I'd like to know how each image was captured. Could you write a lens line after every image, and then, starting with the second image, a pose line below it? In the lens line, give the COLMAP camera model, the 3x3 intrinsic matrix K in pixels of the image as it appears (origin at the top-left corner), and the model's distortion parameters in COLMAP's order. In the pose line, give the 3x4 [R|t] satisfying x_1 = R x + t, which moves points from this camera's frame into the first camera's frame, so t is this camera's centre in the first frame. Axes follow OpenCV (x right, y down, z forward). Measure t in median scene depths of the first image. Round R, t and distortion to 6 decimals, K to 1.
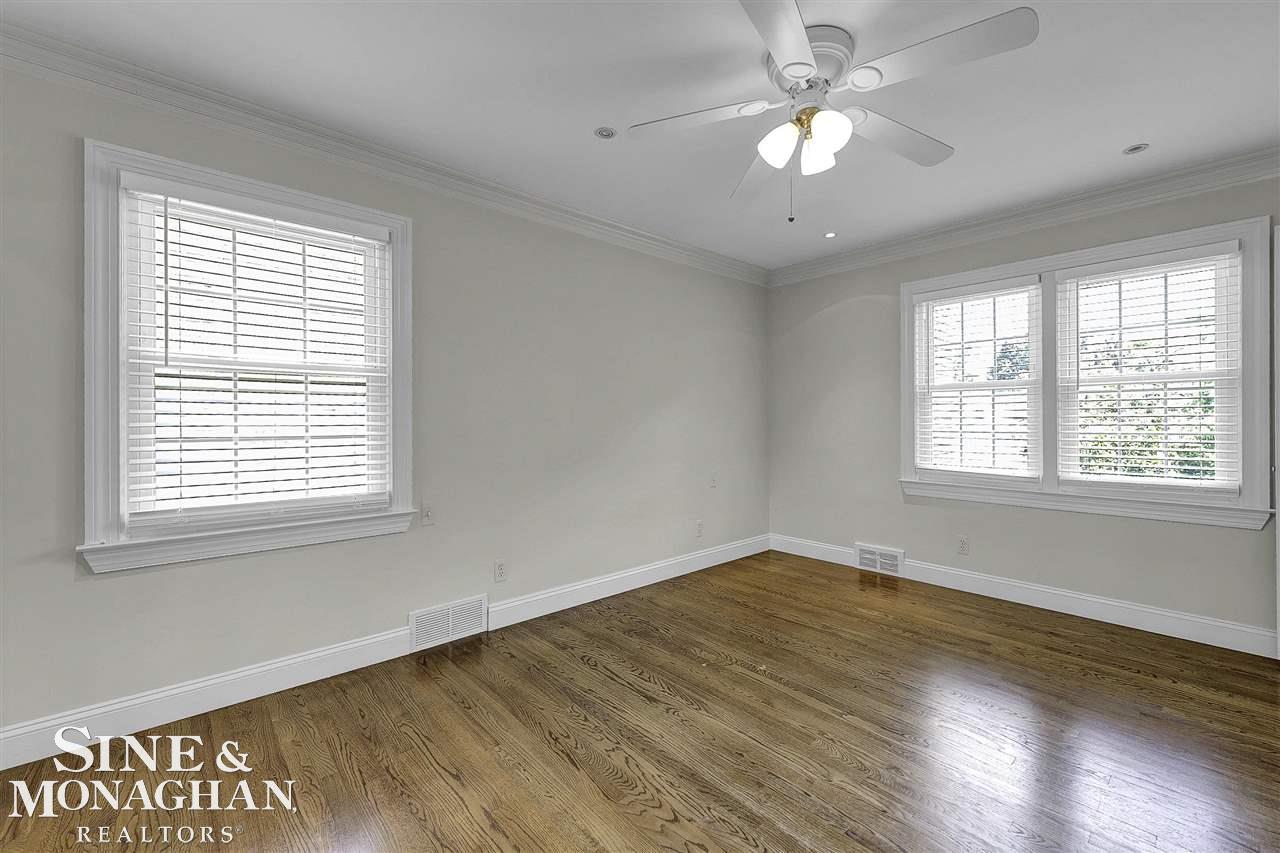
lens RADIAL K [[516.2, 0, 632.7], [0, 516.2, 421.1], [0, 0, 1]] dist [0.013416, -0.000114]
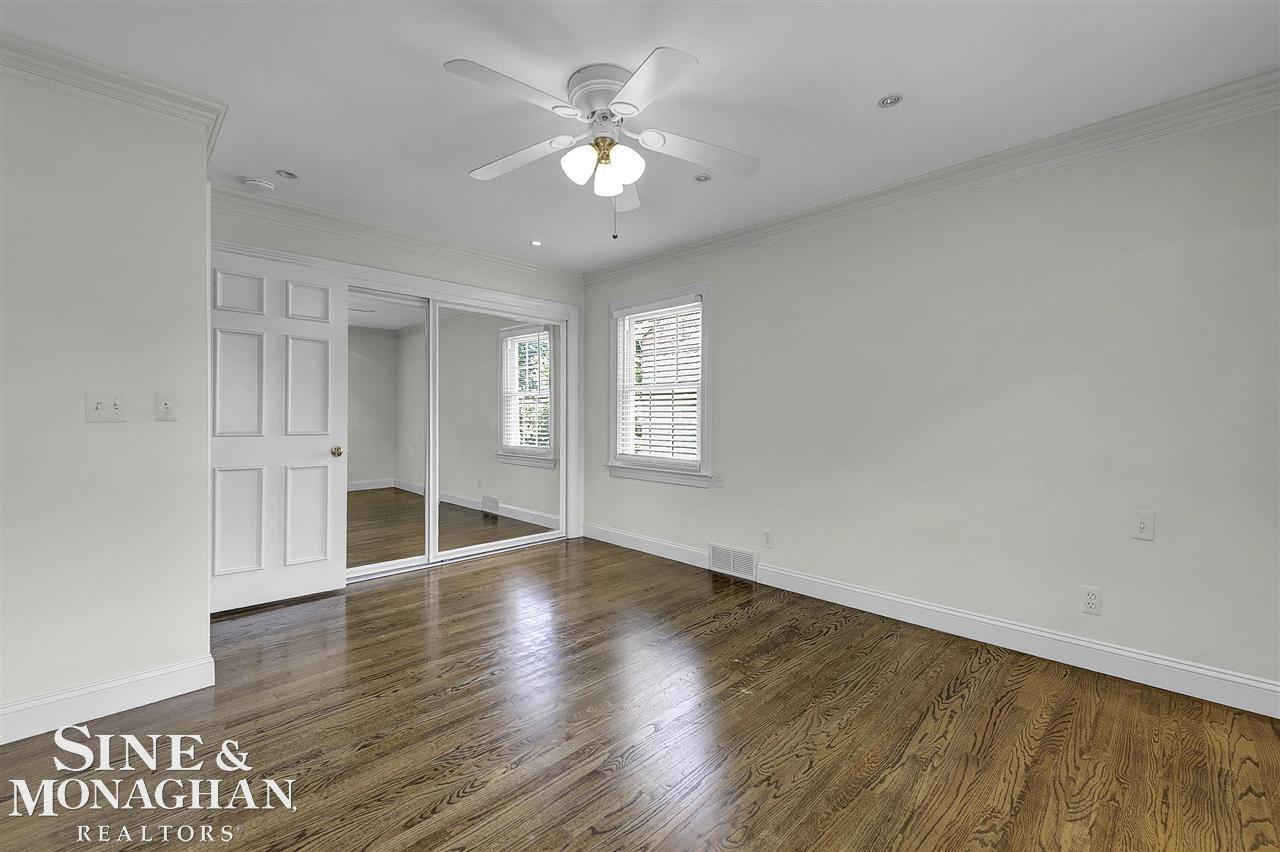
lens RADIAL K [[502.9, 0, 647.8], [0, 502.9, 415.0], [0, 0, 1]] dist [-0.001165, -0.000187]
pose [[0.089525, 0.003821, -0.995977, 0.897742], [-0.001037, 0.999992, 0.003744, -0.006083], [0.995984, 0.000698, 0.089528, 0.612151]]
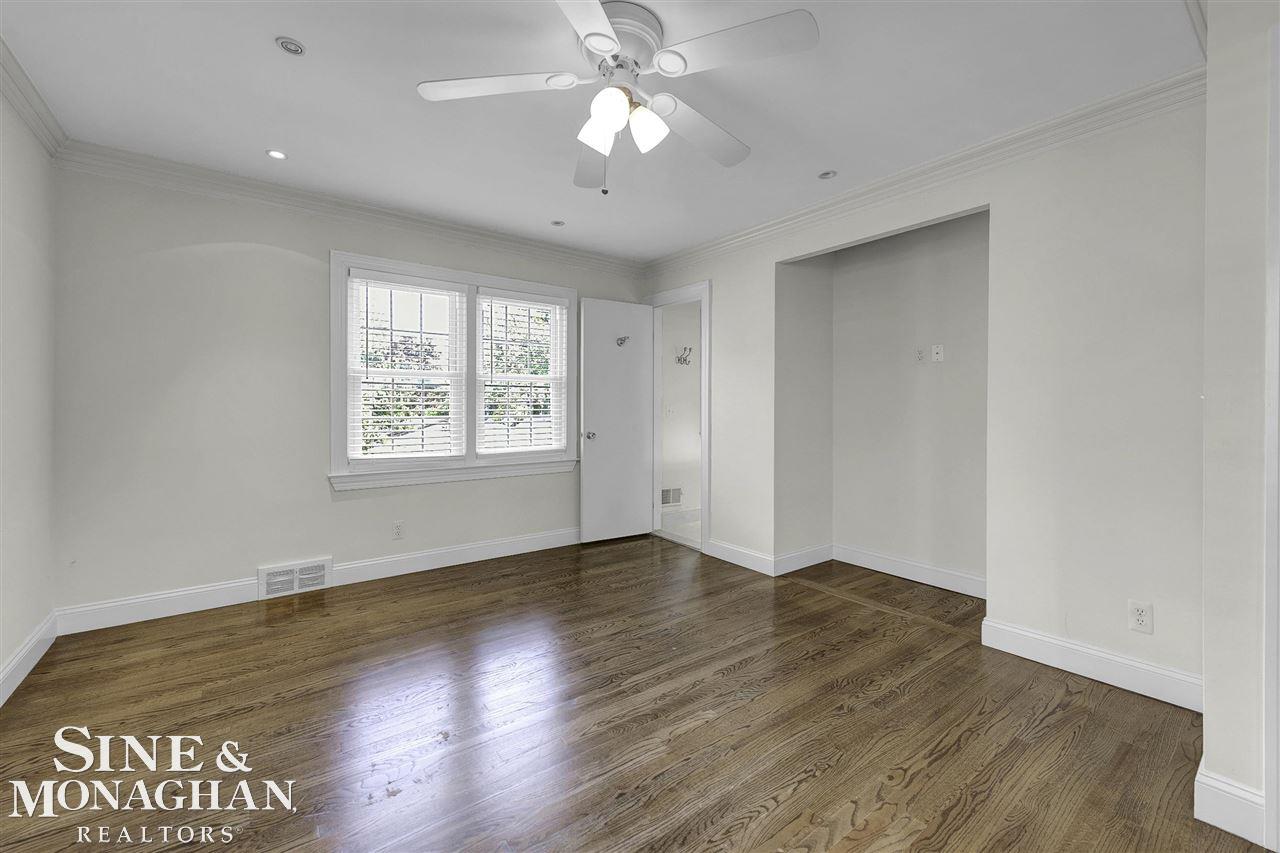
lens RADIAL K [[516.2, 0, 632.7], [0, 516.2, 421.1], [0, 0, 1]] dist [0.013416, -0.000114]
pose [[0.075020, -0.017816, 0.997023, -0.376592], [-0.004938, 0.999821, 0.018238, 0.008938], [-0.997170, -0.006291, 0.074918, 0.551872]]
